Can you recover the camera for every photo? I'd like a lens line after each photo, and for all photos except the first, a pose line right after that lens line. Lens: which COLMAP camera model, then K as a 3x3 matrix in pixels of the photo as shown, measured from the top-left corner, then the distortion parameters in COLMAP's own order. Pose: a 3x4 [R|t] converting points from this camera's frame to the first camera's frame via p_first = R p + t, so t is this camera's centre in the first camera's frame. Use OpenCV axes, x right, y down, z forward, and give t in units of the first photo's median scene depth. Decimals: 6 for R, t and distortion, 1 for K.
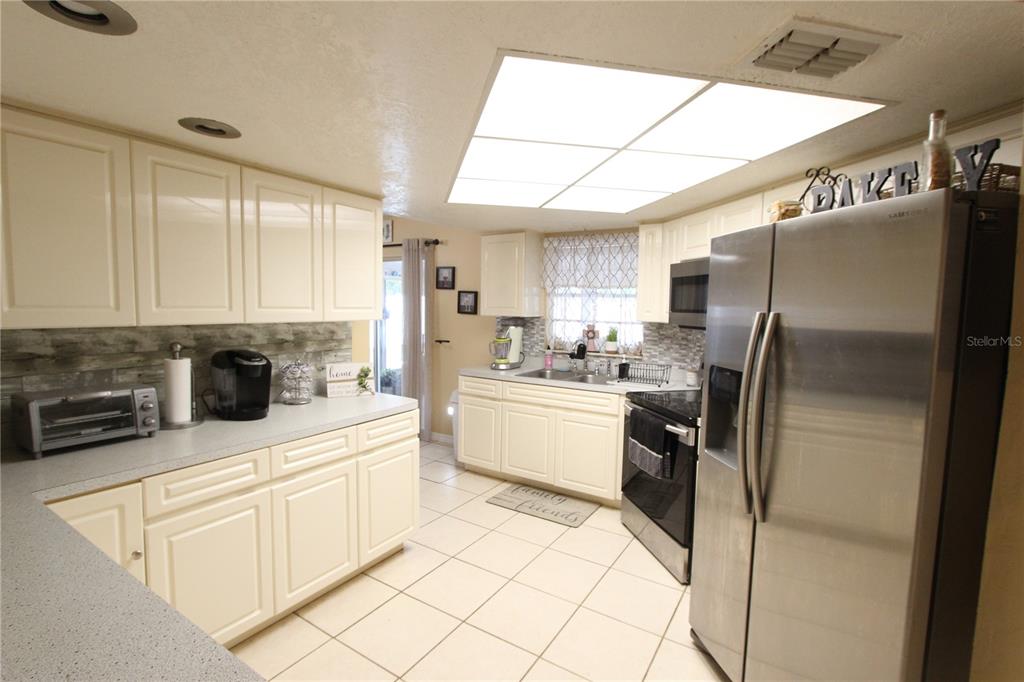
lens RADIAL K [[472.1, 0, 518.4], [0, 472.1, 343.2], [0, 0, 1]] dist [-0.028031, 0.000517]
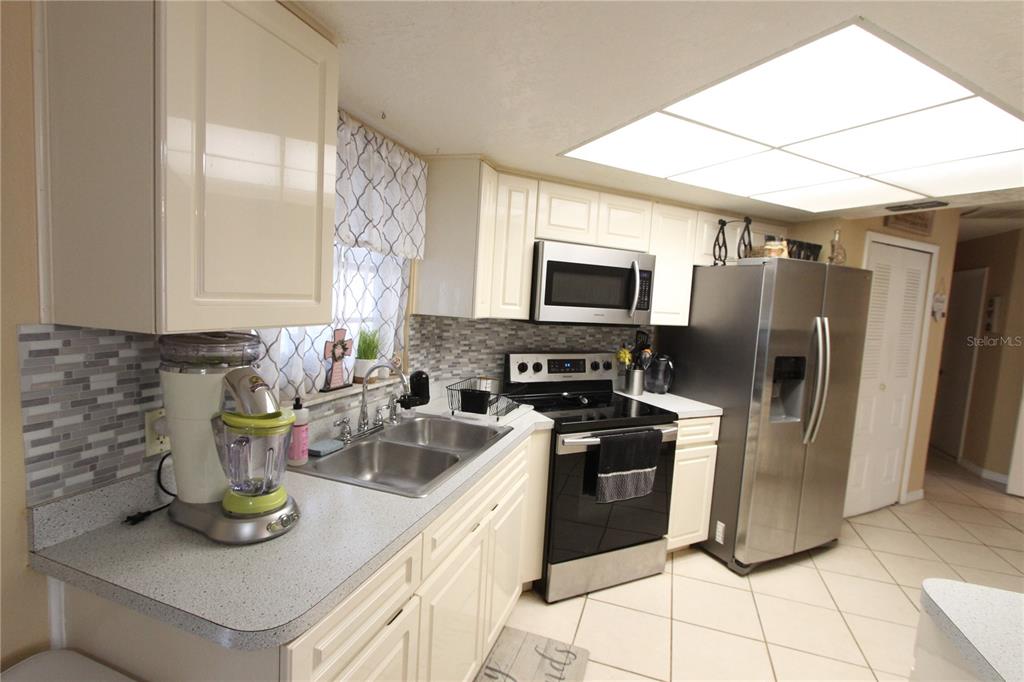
lens RADIAL K [[472.1, 0, 521.4], [0, 472.1, 336.6], [0, 0, 1]] dist [-0.028031, 0.000517]
pose [[-0.259467, -0.111545, 0.959289, -0.318987], [0.007870, 0.993030, 0.117598, -0.082680], [-0.965720, 0.038062, -0.256780, 0.952186]]
